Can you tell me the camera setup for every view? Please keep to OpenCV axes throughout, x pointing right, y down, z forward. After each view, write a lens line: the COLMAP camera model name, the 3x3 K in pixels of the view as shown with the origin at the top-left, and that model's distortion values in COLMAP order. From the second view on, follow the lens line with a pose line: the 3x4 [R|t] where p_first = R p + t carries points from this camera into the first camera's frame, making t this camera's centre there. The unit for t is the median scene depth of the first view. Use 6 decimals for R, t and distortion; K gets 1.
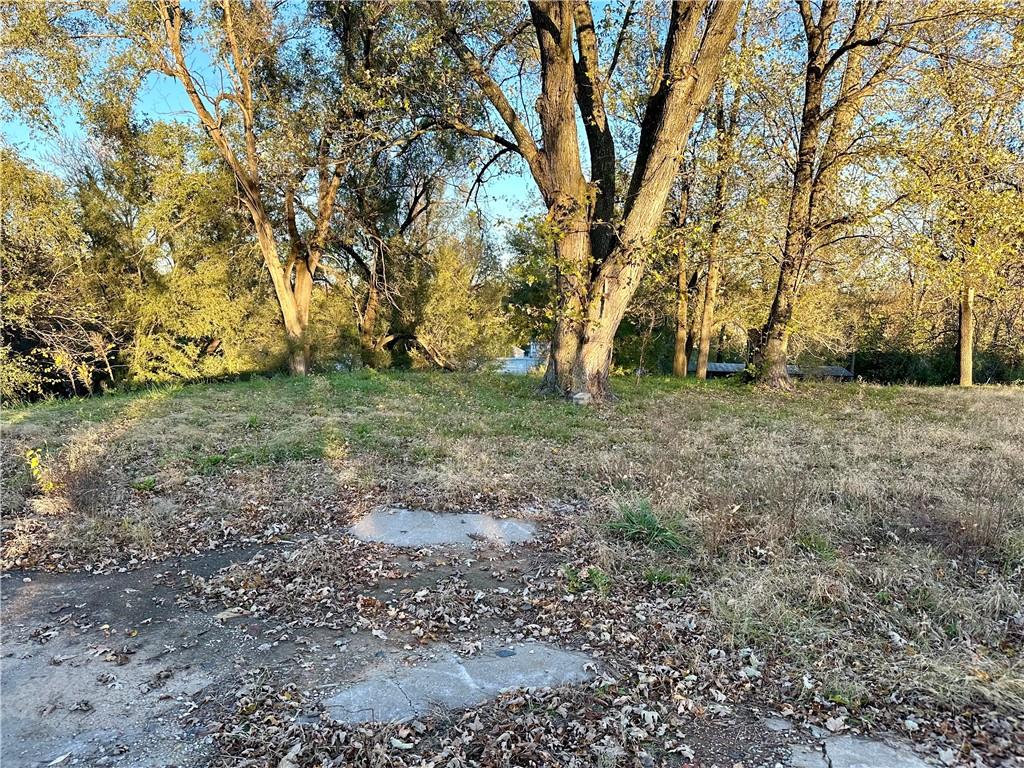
lens RADIAL K [[705.6, 0, 512.0], [0, 705.6, 384.0], [0, 0, 1]] dist [0.074077, -0.093301]
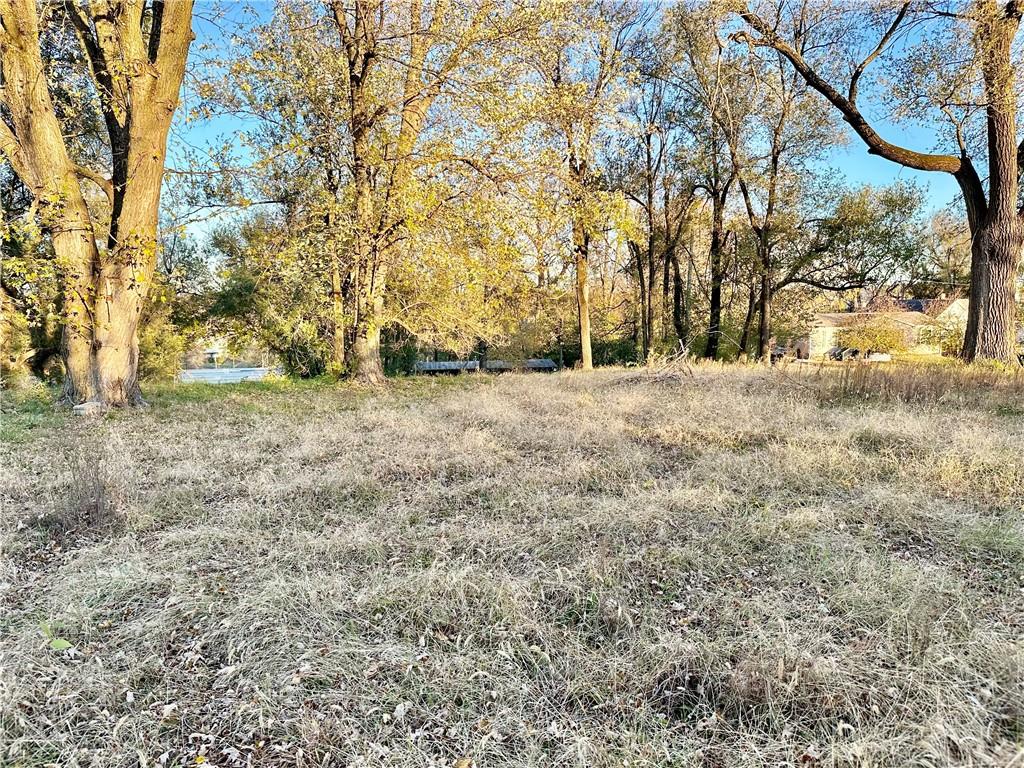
lens RADIAL K [[705.6, 0, 512.0], [0, 705.6, 384.0], [0, 0, 1]] dist [0.074077, -0.093301]
pose [[0.949885, -0.065791, 0.305599, 0.294073], [0.066835, 0.997739, 0.007057, 0.016382], [-0.305372, 0.013721, 0.952134, -0.062013]]
